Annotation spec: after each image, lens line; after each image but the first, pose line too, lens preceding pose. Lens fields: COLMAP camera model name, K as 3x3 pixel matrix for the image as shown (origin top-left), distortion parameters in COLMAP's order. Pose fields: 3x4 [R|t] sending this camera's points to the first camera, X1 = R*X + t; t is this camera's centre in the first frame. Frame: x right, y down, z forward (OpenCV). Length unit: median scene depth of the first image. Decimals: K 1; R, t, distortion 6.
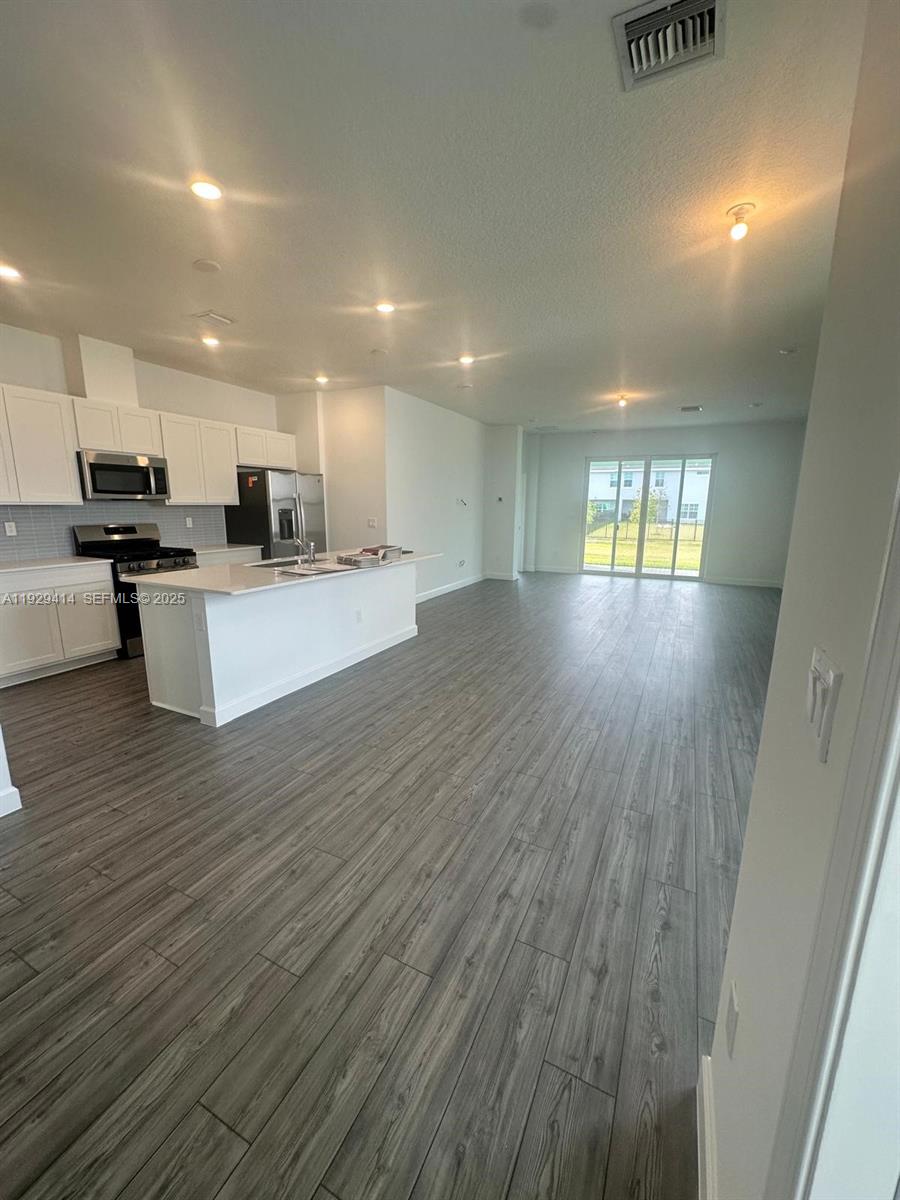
lens RADIAL K [[478.5, 0, 448.3], [0, 478.5, 599.5], [0, 0, 1]] dist [-0.002139, 0.000825]
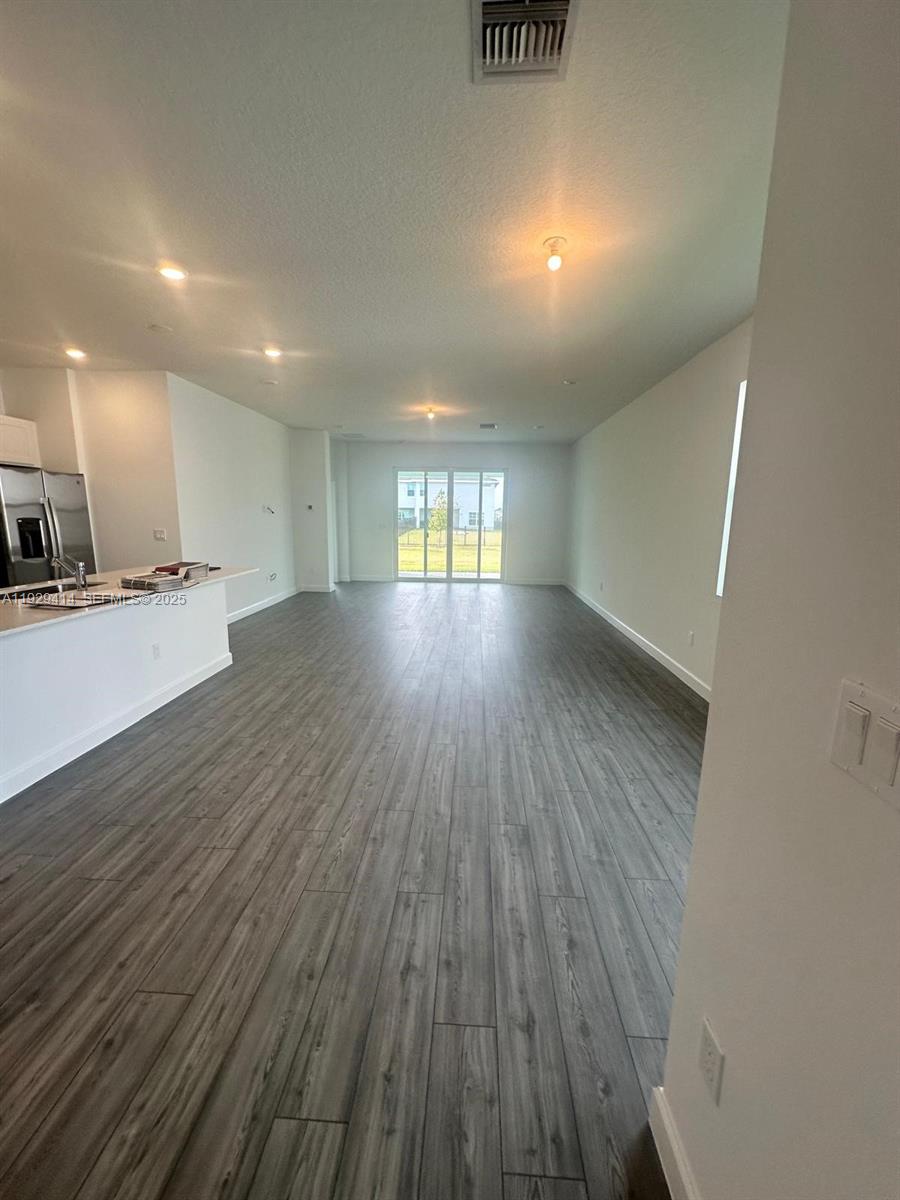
lens RADIAL K [[478.5, 0, 448.3], [0, 478.5, 599.5], [0, 0, 1]] dist [-0.002139, 0.000825]
pose [[0.918669, -0.066122, 0.389456, -0.059717], [0.072243, 0.997387, -0.001073, -0.021457], [-0.388367, 0.029122, 0.921044, 0.091075]]
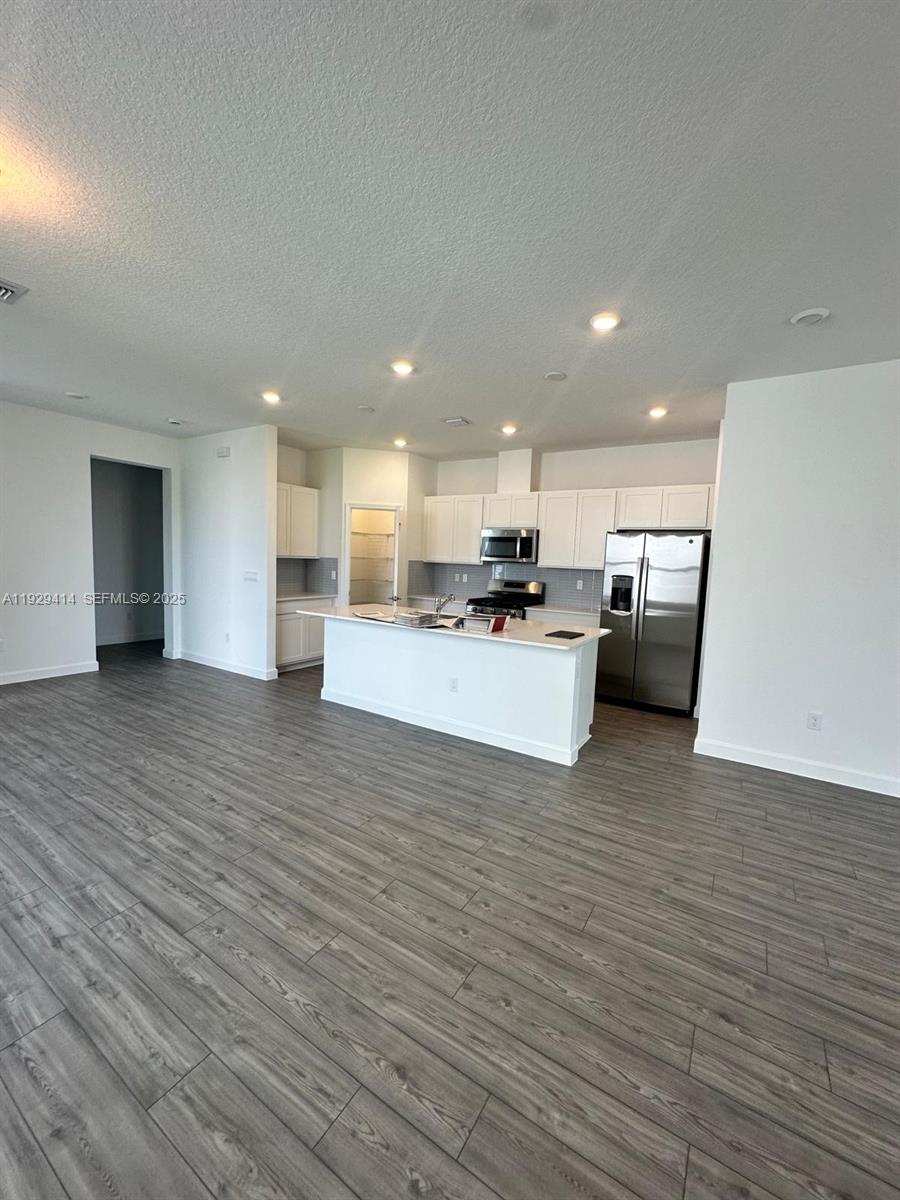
lens RADIAL K [[478.5, 0, 448.3], [0, 478.5, 599.5], [0, 0, 1]] dist [-0.002139, 0.000825]
pose [[-0.101939, 0.071627, -0.992209, 0.986125], [-0.232743, 0.968005, 0.093792, -0.286418], [0.967181, 0.240491, -0.082007, 1.432908]]
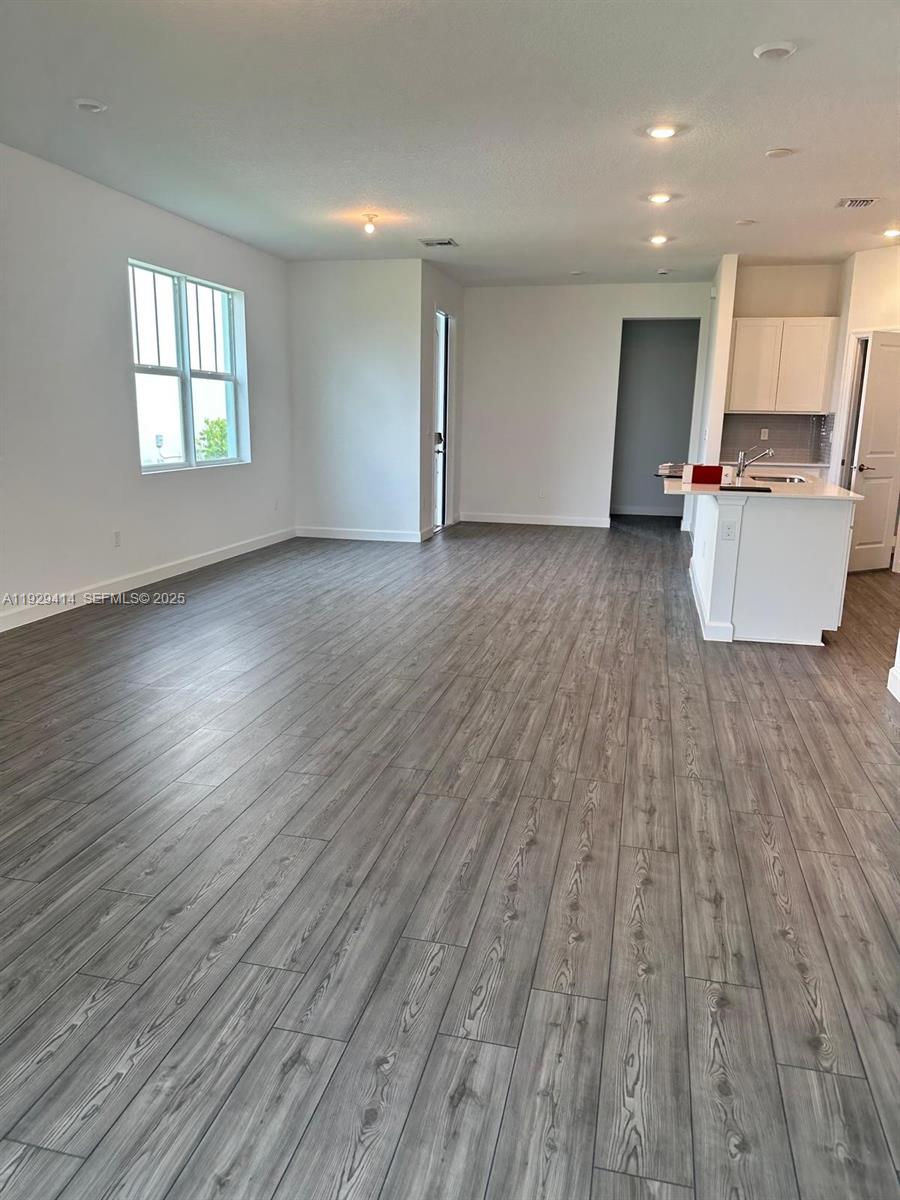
lens RADIAL K [[862.6, 0, 452.0], [0, 862.6, 567.0], [0, 0, 1]] dist [0.102101, 0.001292]
pose [[-0.973231, 0.018237, -0.229106, 0.774385], [-0.067675, 0.929913, 0.361500, -0.605863], [0.219641, 0.367327, -0.903786, 3.117204]]
